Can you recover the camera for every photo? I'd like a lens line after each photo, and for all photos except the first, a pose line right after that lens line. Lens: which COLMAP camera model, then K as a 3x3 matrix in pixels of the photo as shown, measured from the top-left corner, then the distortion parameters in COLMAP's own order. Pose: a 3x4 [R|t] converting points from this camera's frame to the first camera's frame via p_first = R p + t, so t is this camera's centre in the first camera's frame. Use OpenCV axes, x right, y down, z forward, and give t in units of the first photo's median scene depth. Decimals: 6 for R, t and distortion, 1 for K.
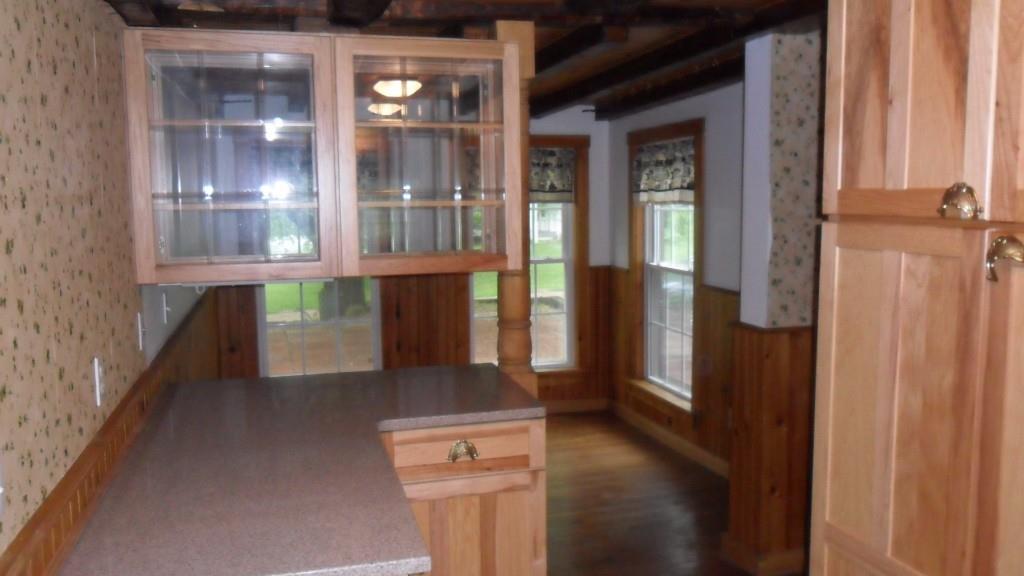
lens RADIAL K [[851.7, 0, 515.1], [0, 851.7, 288.3], [0, 0, 1]] dist [-0.000304, 0.012975]
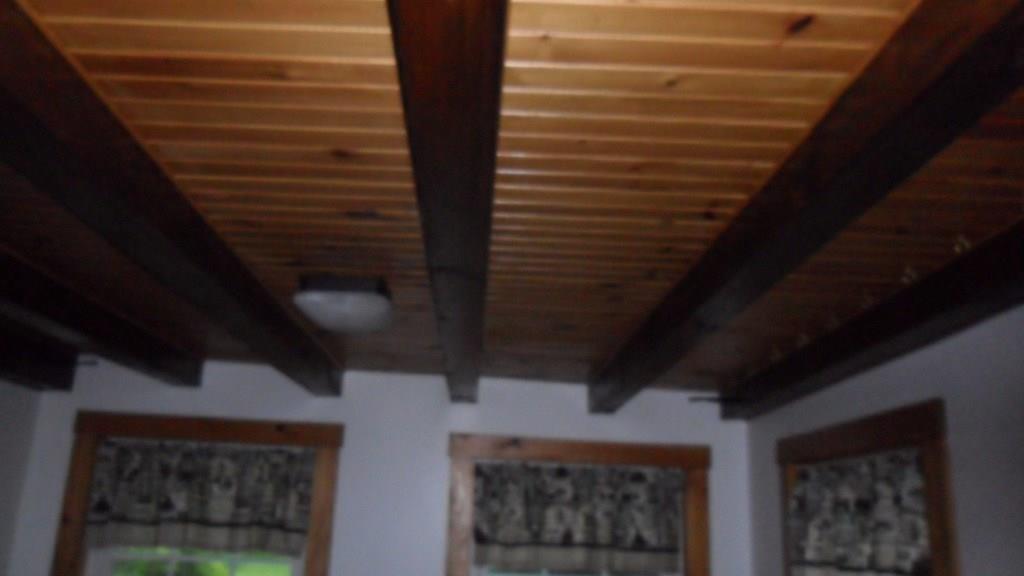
lens RADIAL K [[851.7, 0, 508.7], [0, 851.7, 293.5], [0, 0, 1]] dist [-0.000304, 0.012975]
pose [[0.972524, -0.016724, -0.232200, 0.097244], [-0.067634, 0.934099, -0.350549, -0.075890], [0.222760, 0.356622, 0.907303, 0.472285]]
